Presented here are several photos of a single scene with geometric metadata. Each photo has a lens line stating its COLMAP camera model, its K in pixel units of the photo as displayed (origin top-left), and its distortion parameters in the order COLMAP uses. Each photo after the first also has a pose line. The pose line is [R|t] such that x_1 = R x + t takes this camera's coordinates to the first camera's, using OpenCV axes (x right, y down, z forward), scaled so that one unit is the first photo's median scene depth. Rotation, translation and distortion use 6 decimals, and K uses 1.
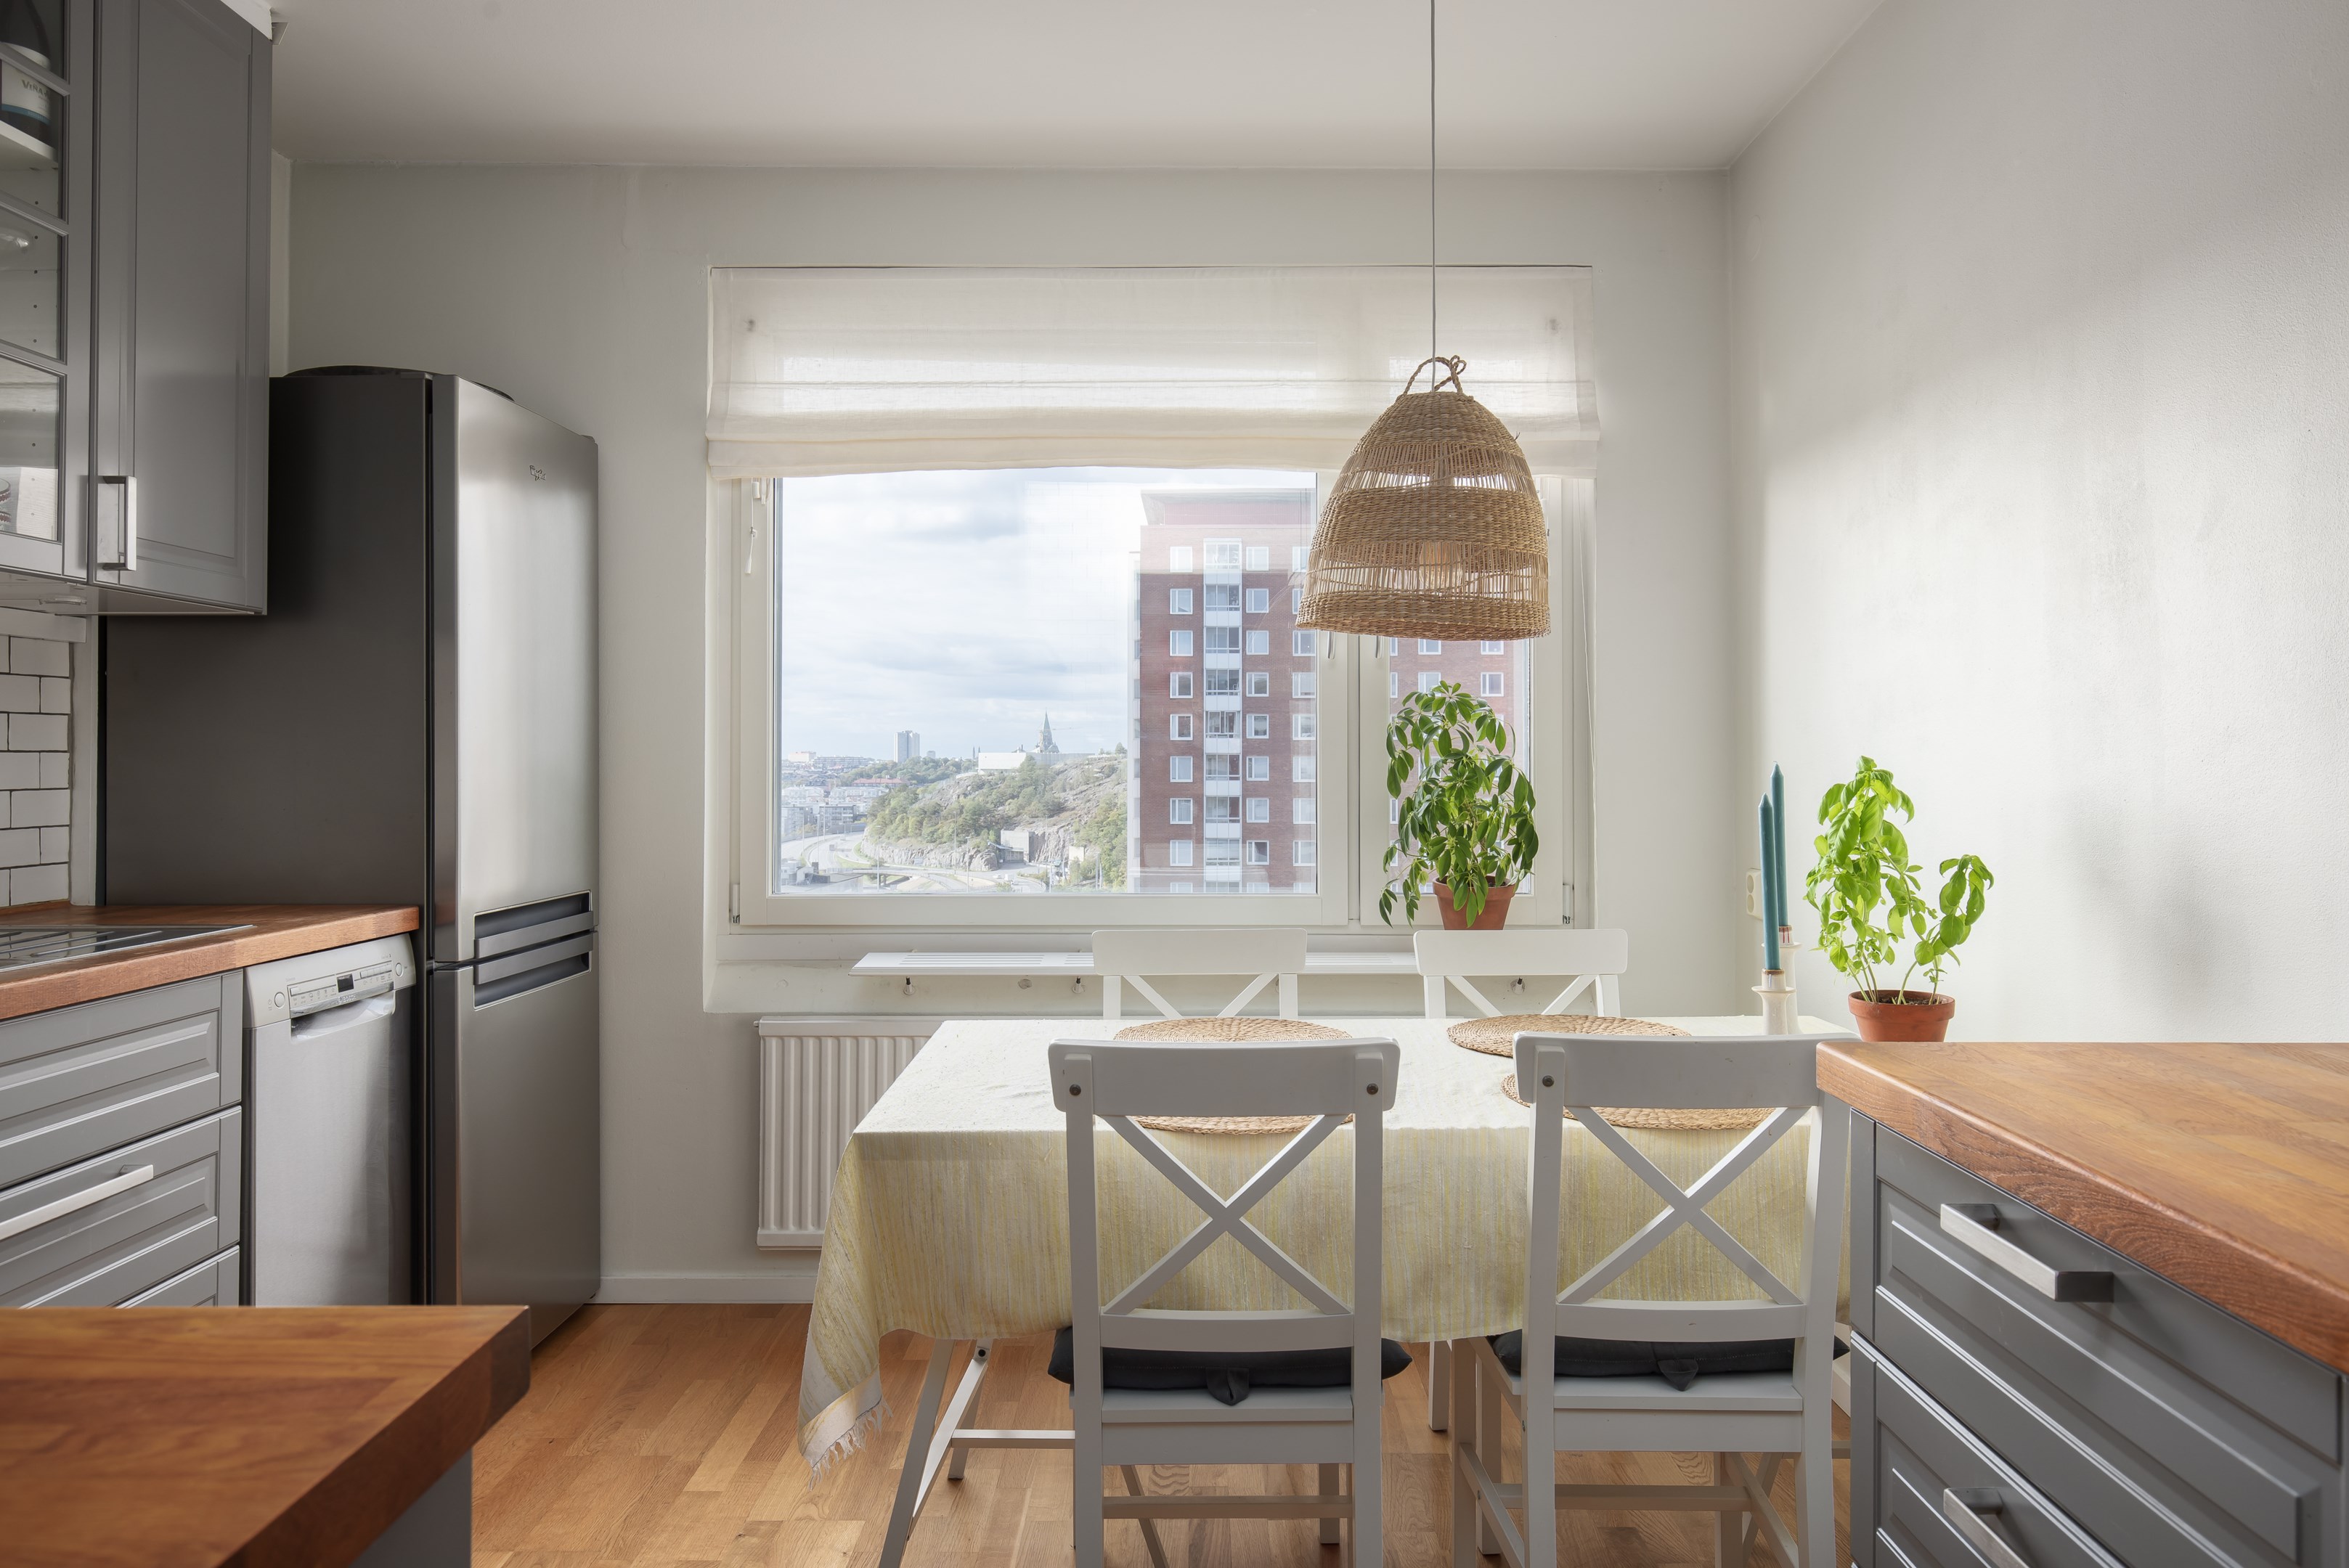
lens RADIAL K [[1457.7, 0, 1189.8], [0, 1457.7, 734.6], [0, 0, 1]] dist [0.003830, -0.001709]
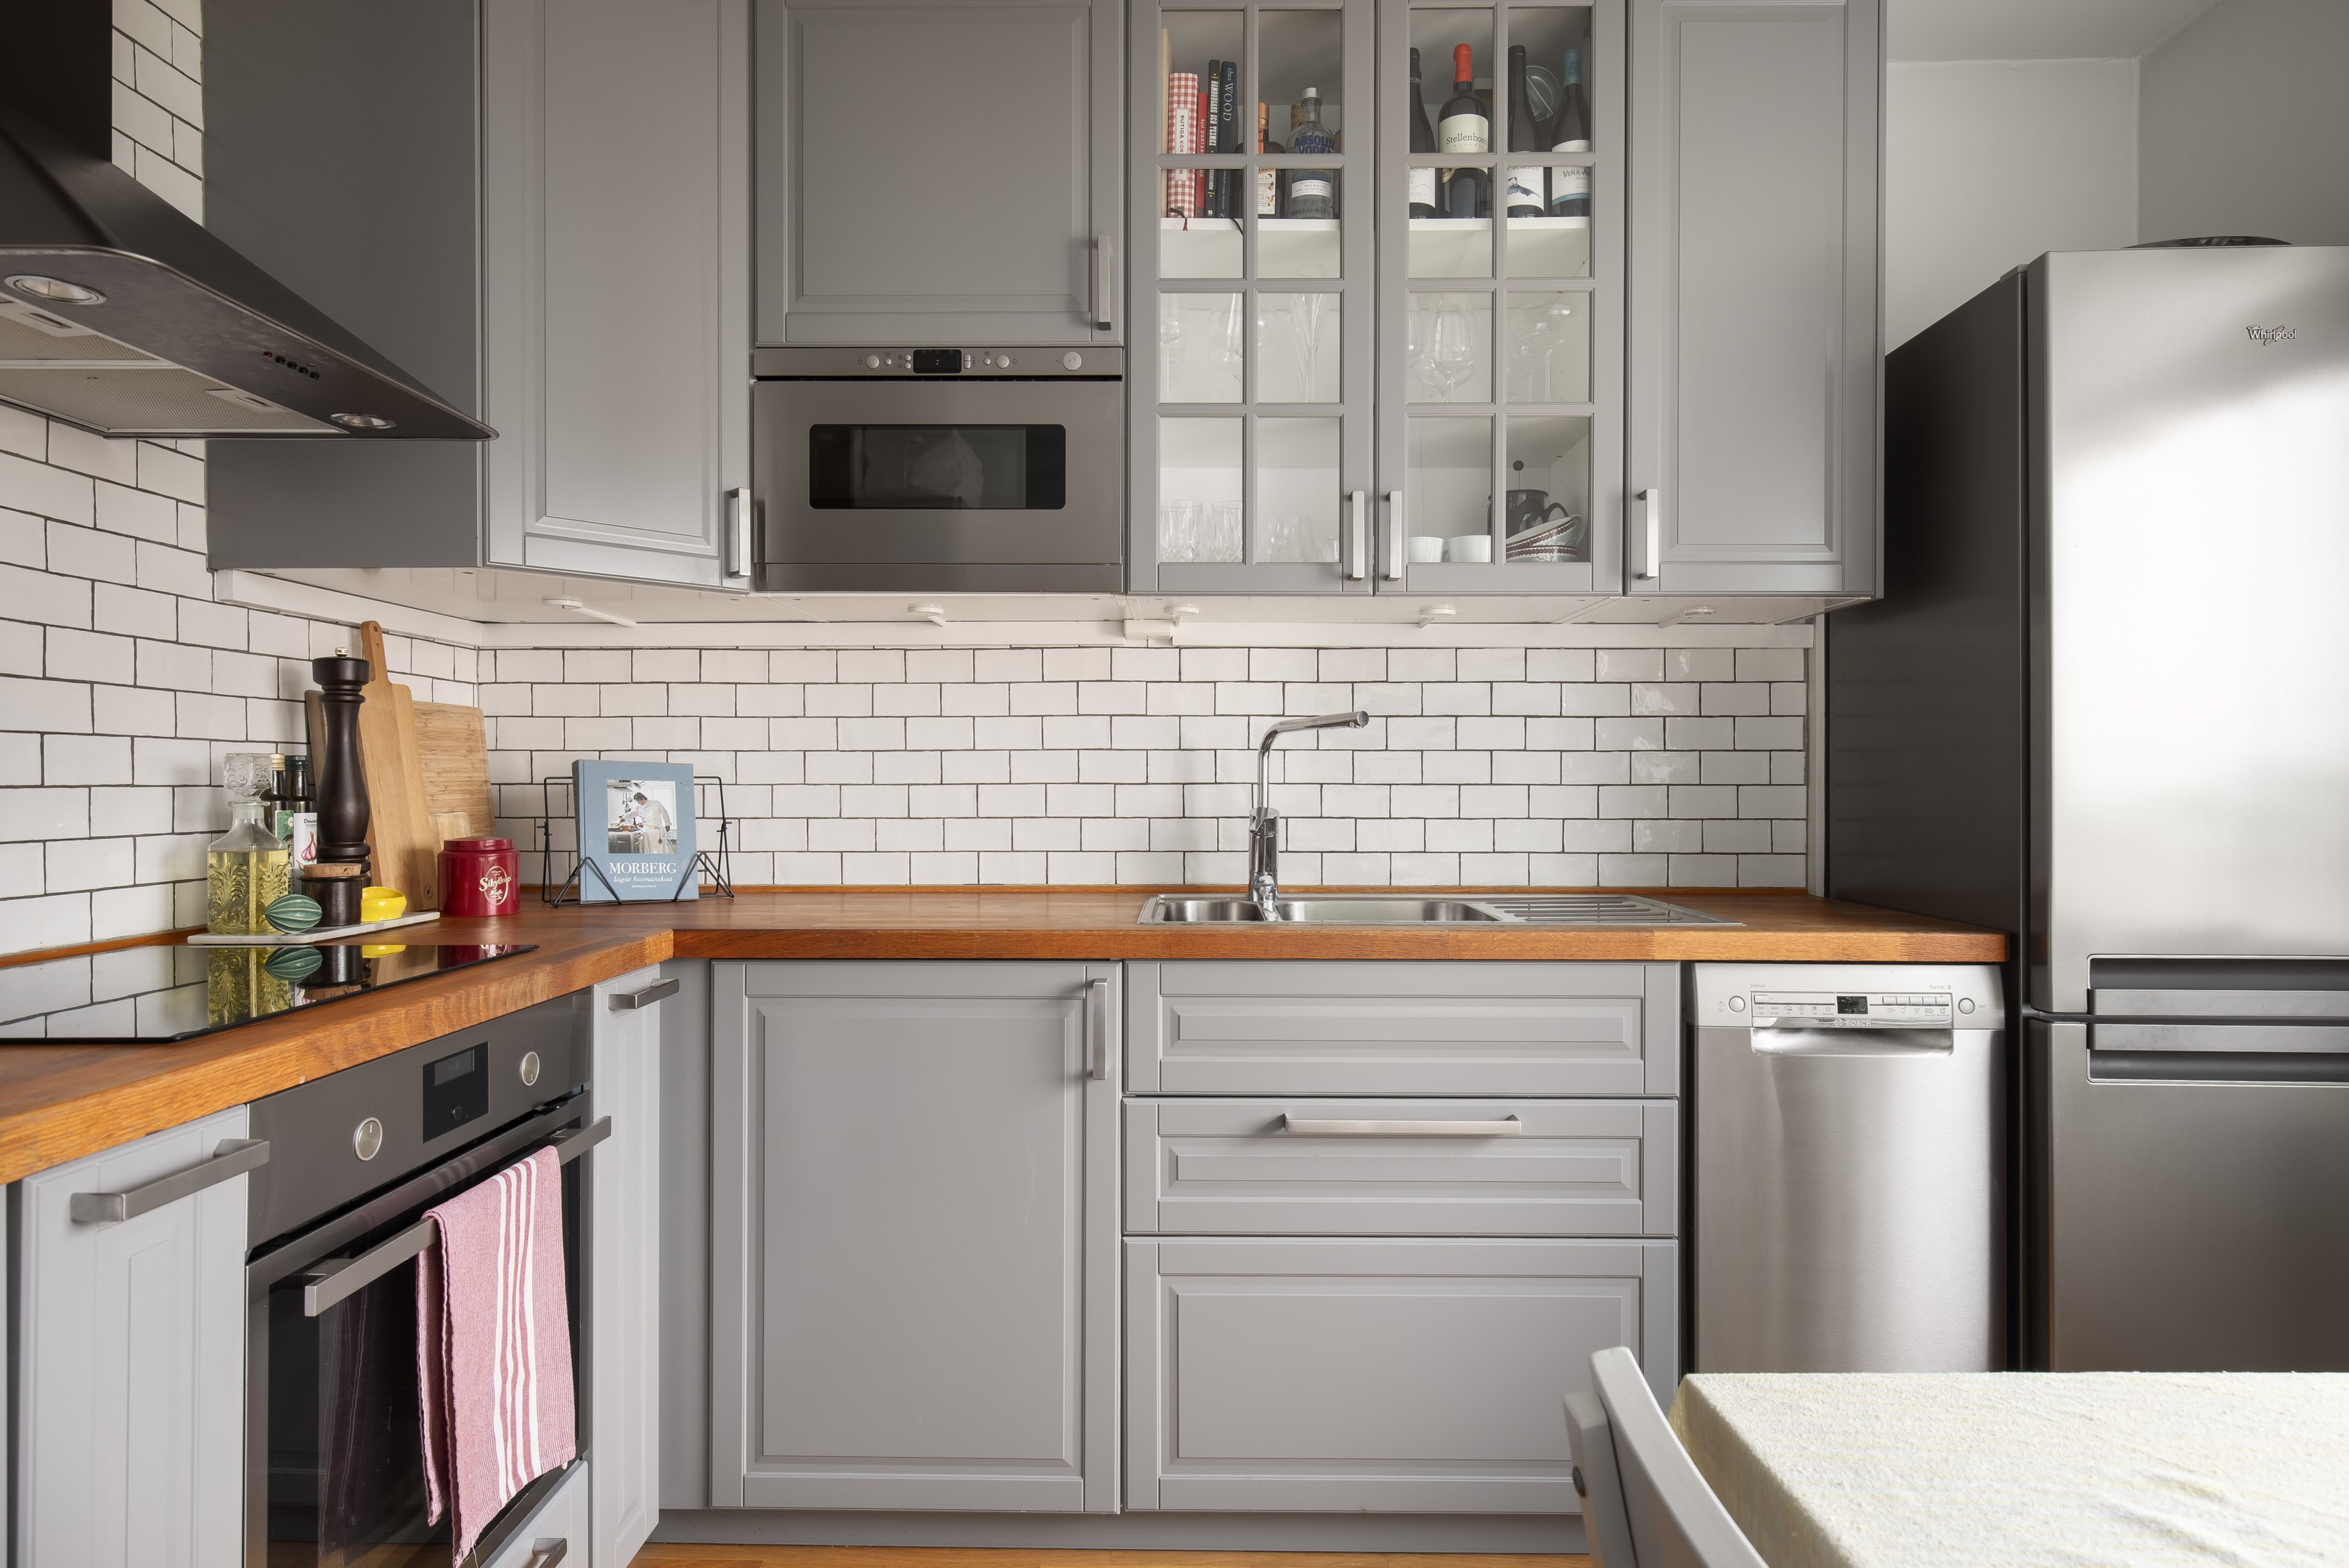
lens RADIAL K [[1299.5, 0, 1181.2], [0, 1299.5, 781.8], [0, 0, 1]] dist [0.002107, 0.000143]
pose [[-0.019009, 0.002655, -0.999816, 0.163224], [0.016357, 0.999863, 0.002344, 0.020941], [0.999686, -0.016309, -0.019050, 0.470561]]
